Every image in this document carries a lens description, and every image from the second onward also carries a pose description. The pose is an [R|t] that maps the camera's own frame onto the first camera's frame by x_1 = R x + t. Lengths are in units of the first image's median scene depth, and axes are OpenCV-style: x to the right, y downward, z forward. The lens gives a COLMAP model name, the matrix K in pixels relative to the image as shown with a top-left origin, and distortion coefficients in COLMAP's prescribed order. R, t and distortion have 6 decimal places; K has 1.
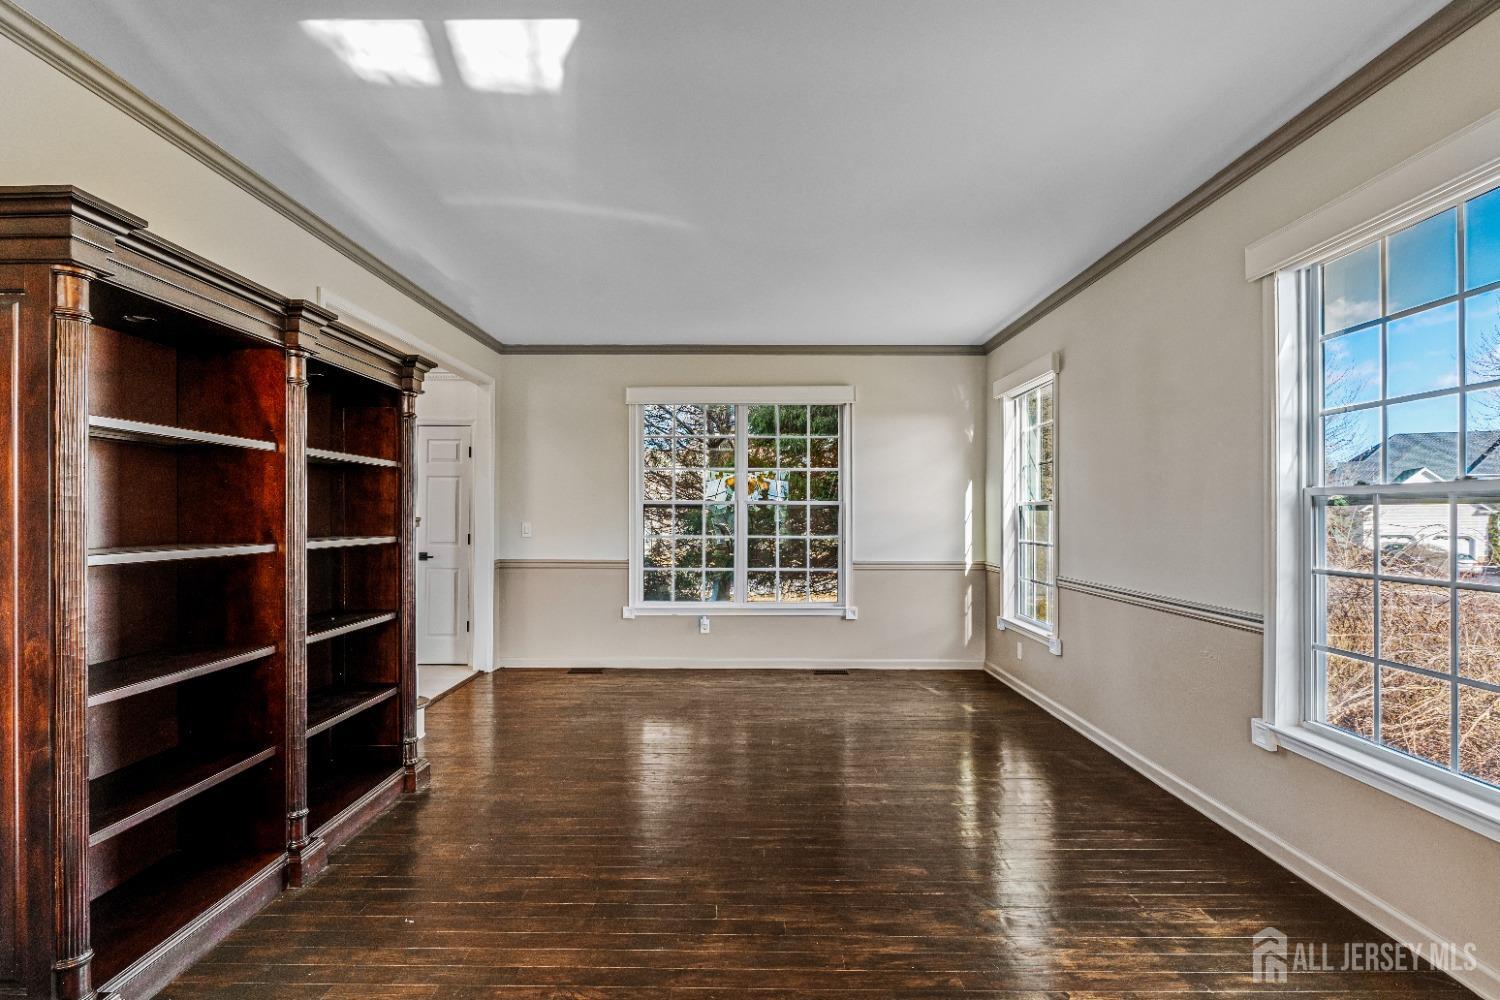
lens RADIAL K [[692.8, 0, 741.3], [0, 692.8, 498.2], [0, 0, 1]] dist [0.000459, 0.000452]
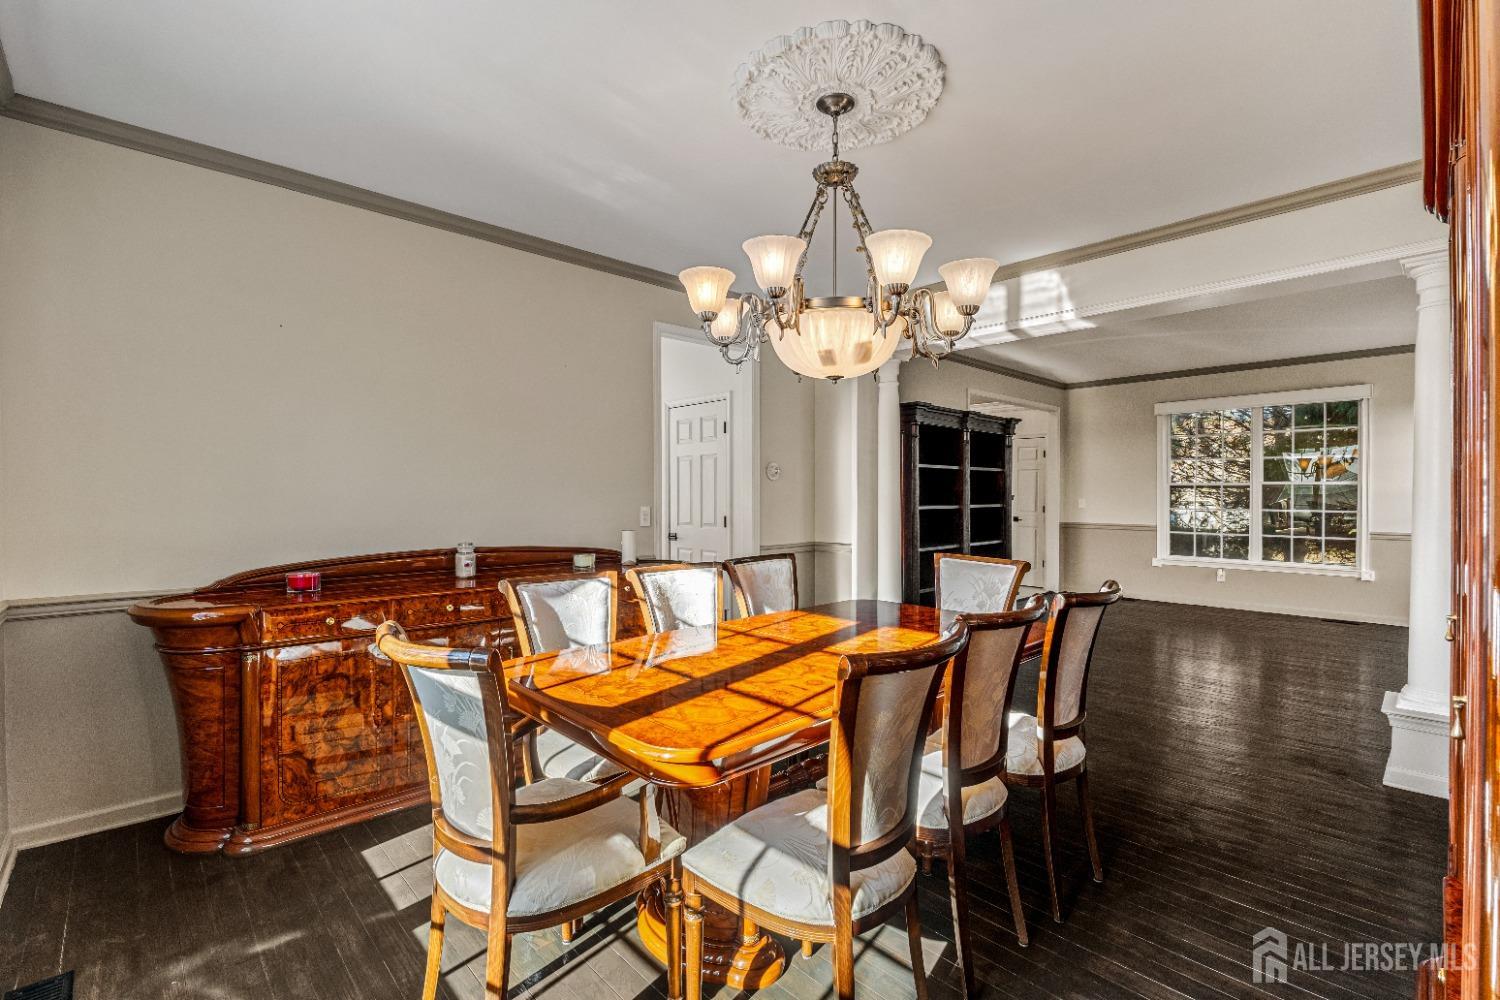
lens RADIAL K [[651.5, 0, 750.0], [0, 651.5, 500.0], [0, 0, 1]] dist [-0.011871, -0.000053]
pose [[0.683196, 0.005105, -0.730217, 0.243394], [0.019132, 0.999507, 0.024887, -0.012720], [0.729984, -0.030973, 0.682762, -0.528421]]
